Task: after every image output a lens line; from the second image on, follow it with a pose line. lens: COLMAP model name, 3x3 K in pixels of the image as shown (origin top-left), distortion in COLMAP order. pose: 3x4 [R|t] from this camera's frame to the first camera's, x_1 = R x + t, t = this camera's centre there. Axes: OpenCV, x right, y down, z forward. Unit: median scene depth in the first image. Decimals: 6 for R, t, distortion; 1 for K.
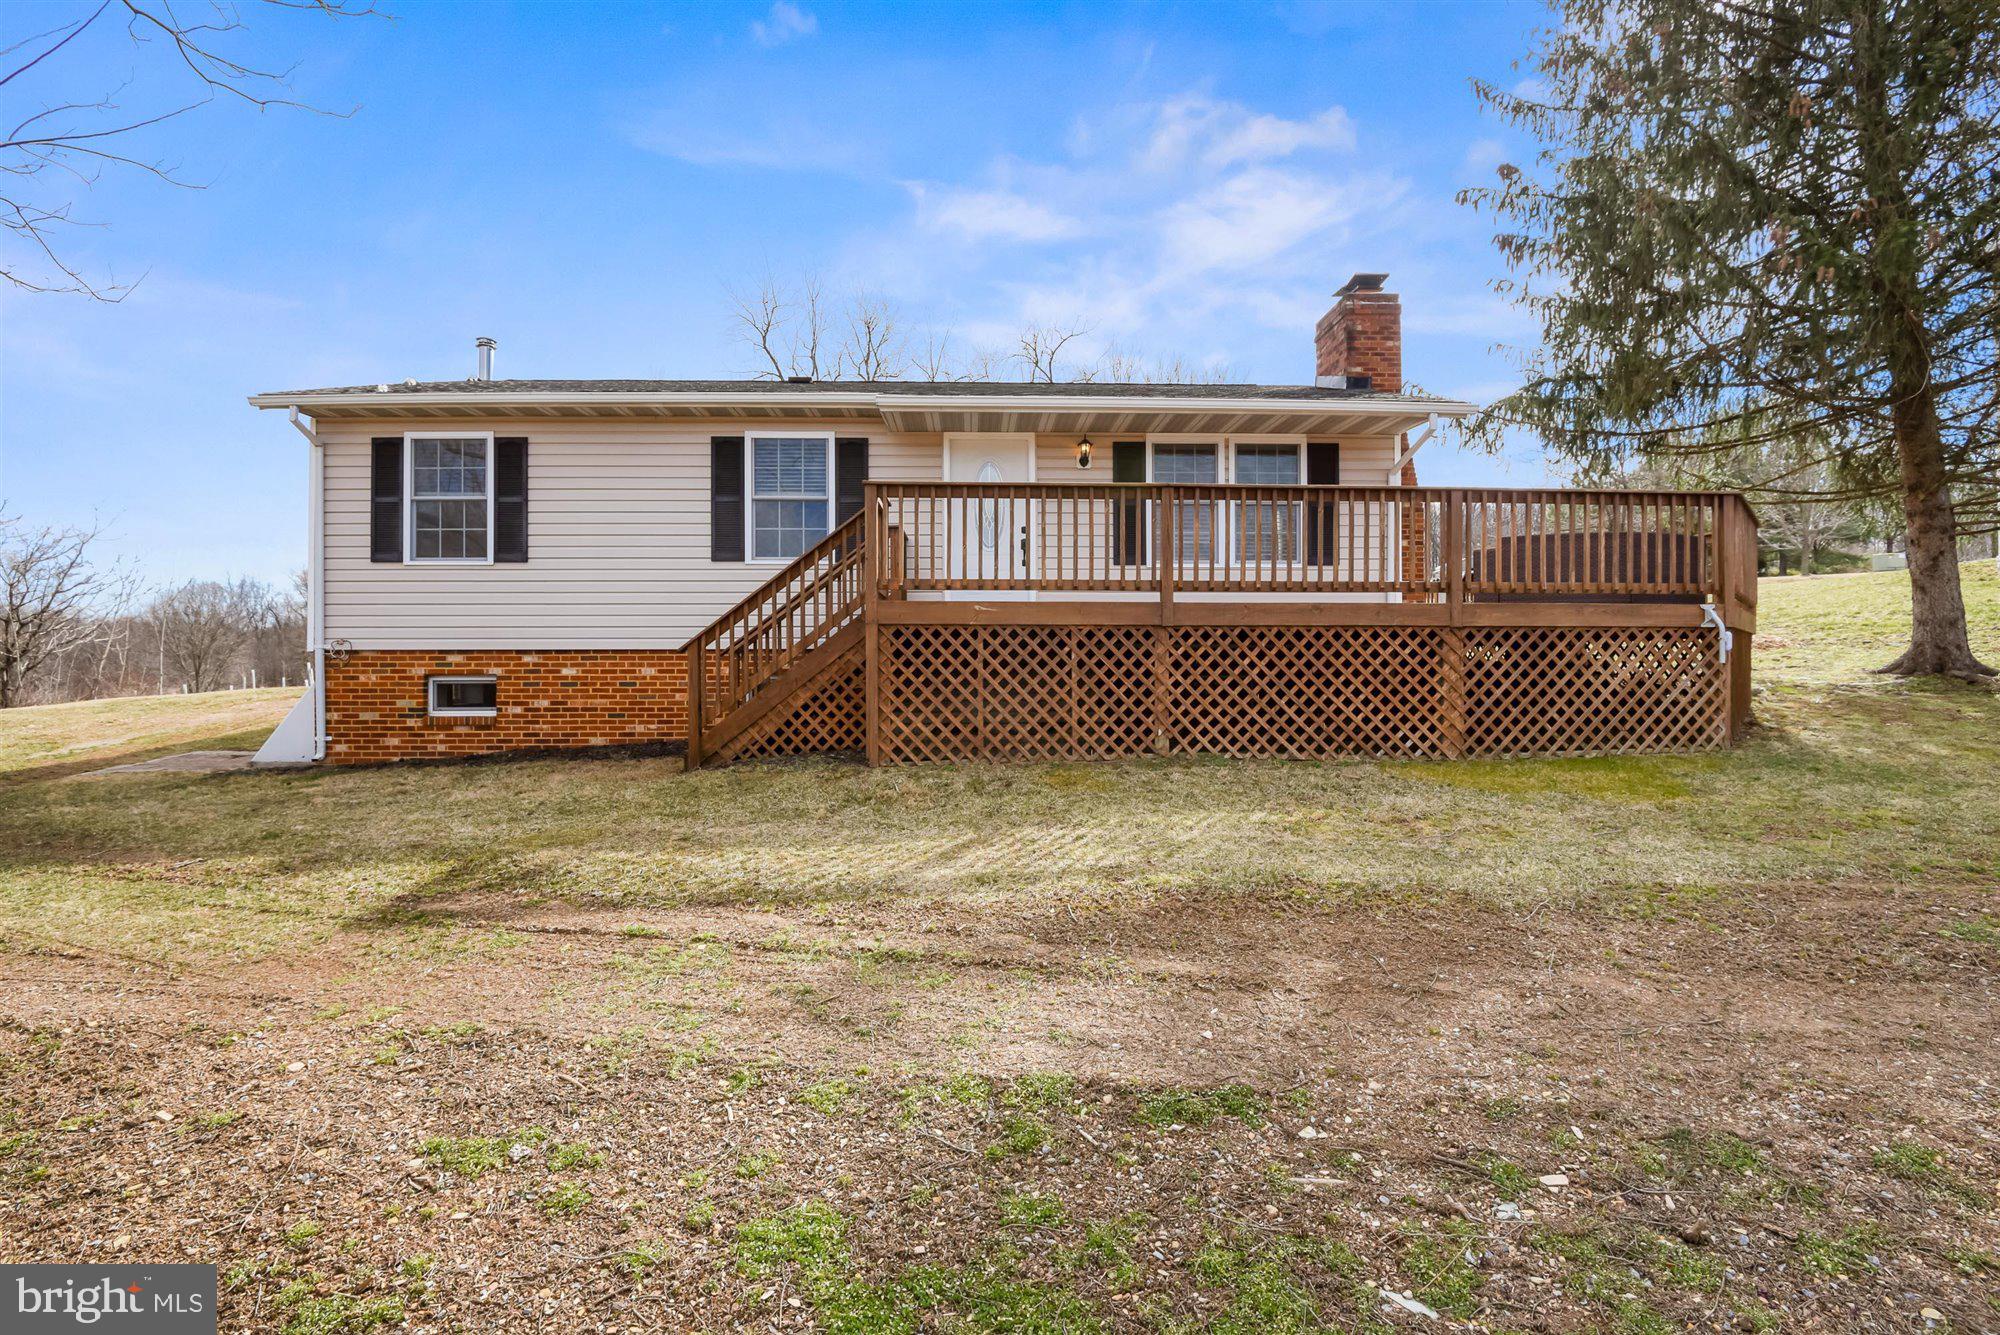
lens RADIAL K [[924.9, 0, 1008.6], [0, 924.9, 670.7], [0, 0, 1]] dist [-0.039823, -0.002936]
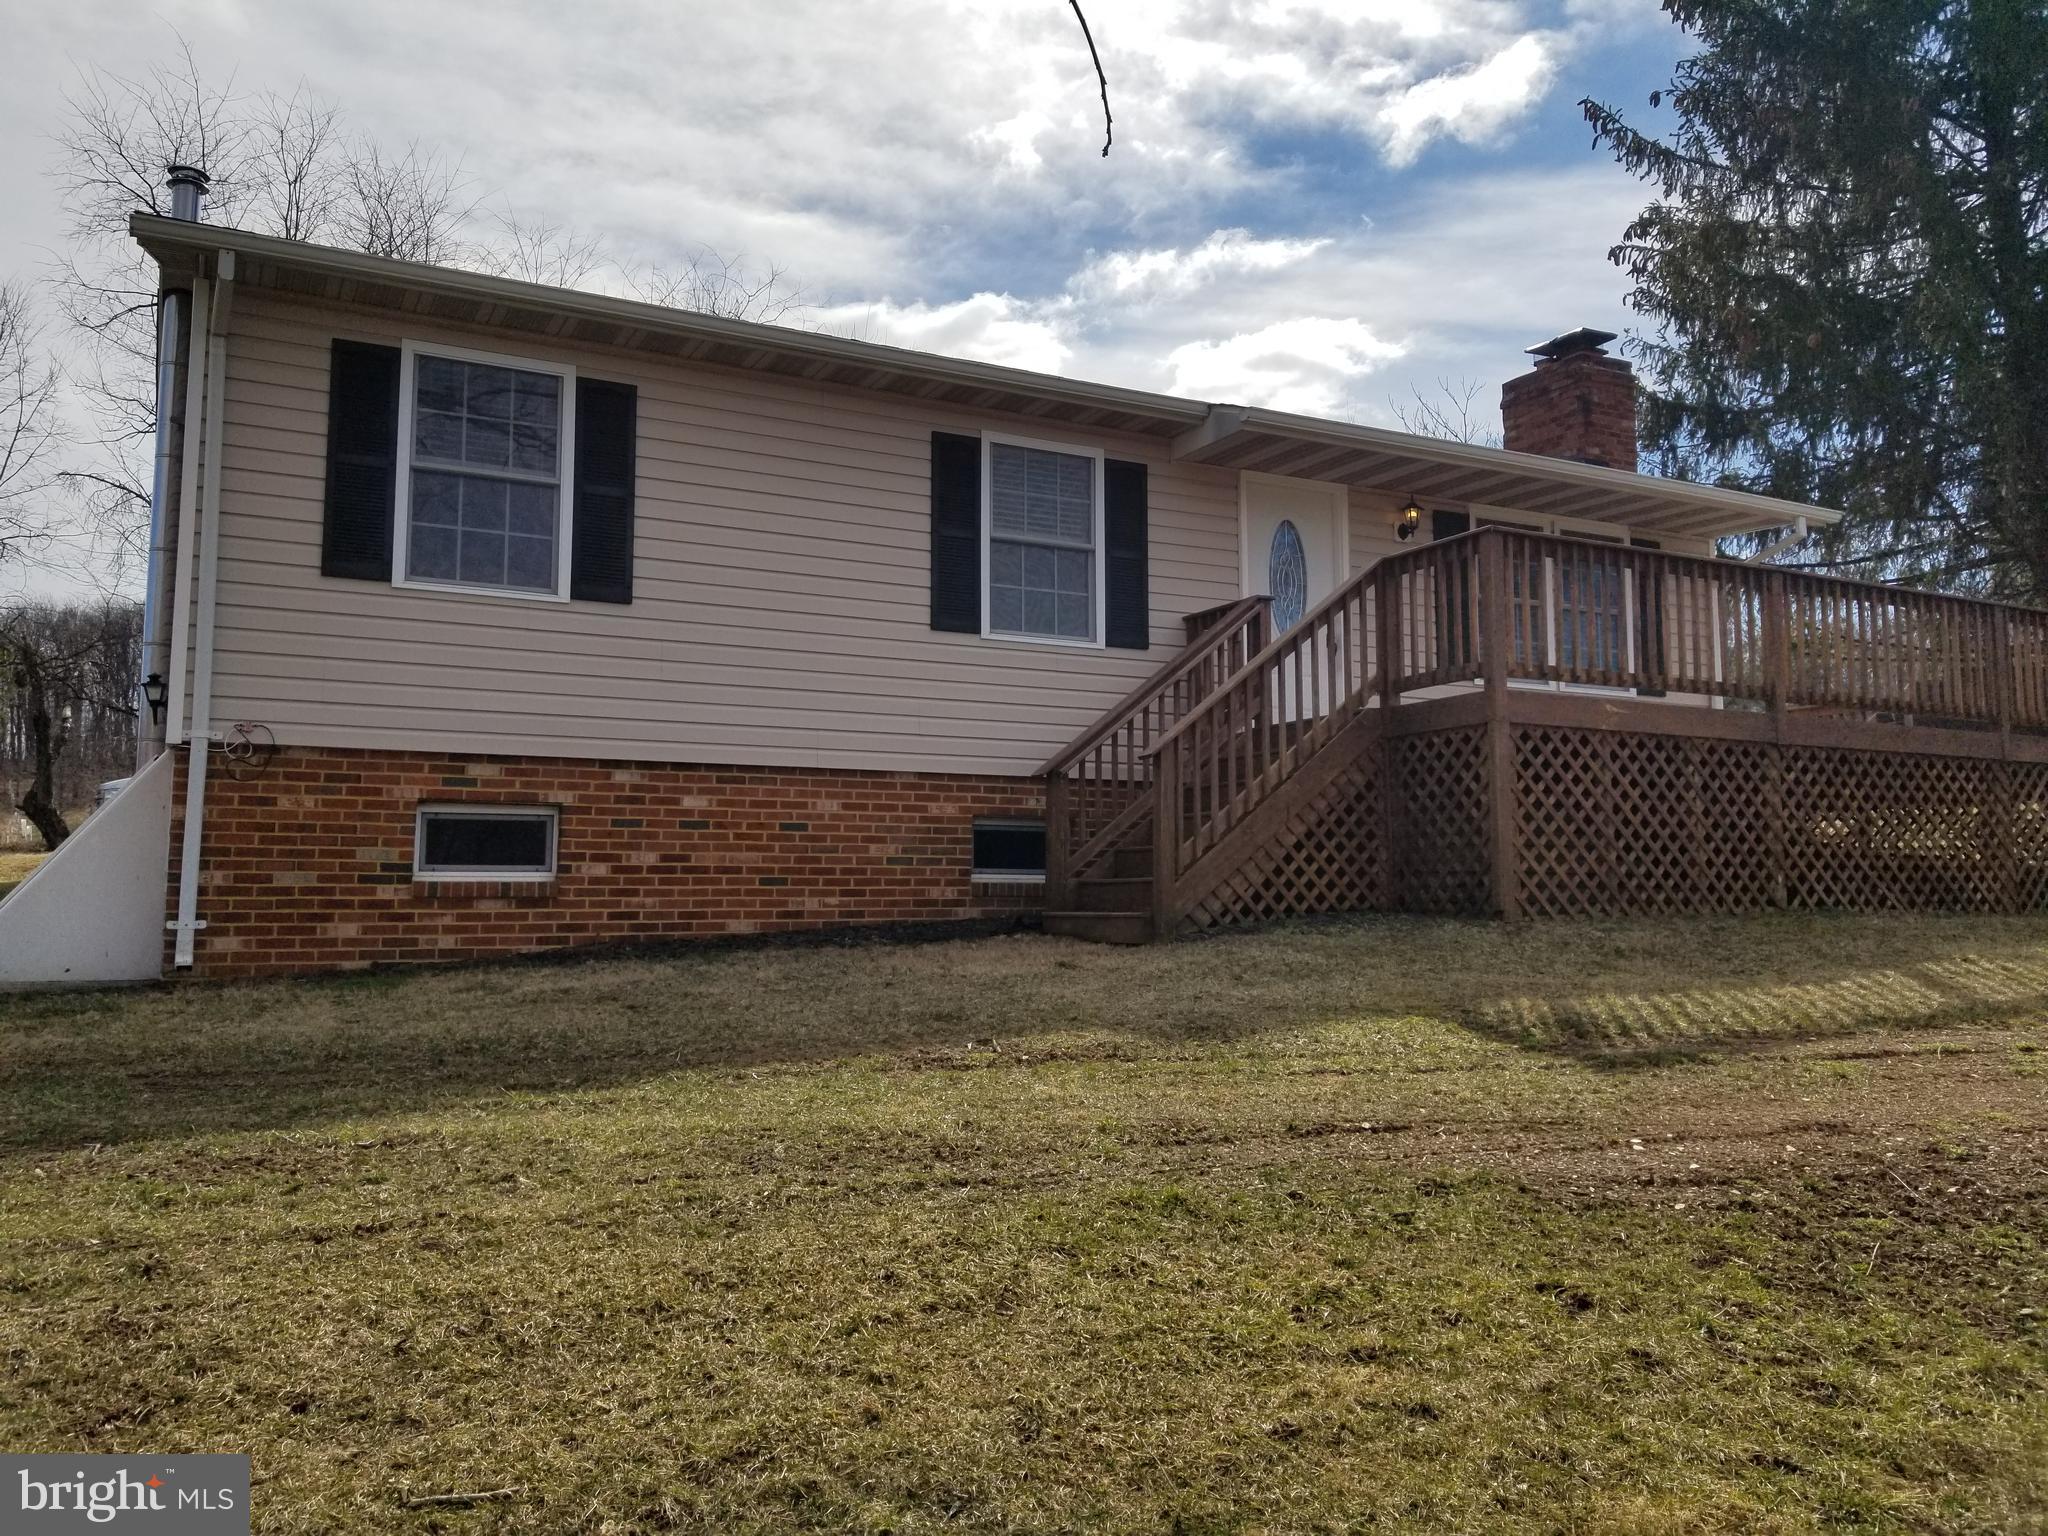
lens RADIAL K [[1552.0, 0, 1022.5], [0, 1552.0, 756.9], [0, 0, 1]] dist [0.039546, -0.005034]
pose [[0.906632, 0.040848, 0.419940, -1.028056], [0.000975, 0.995097, -0.098900, 0.100076], [-0.421920, 0.090075, 0.902147, 0.069565]]
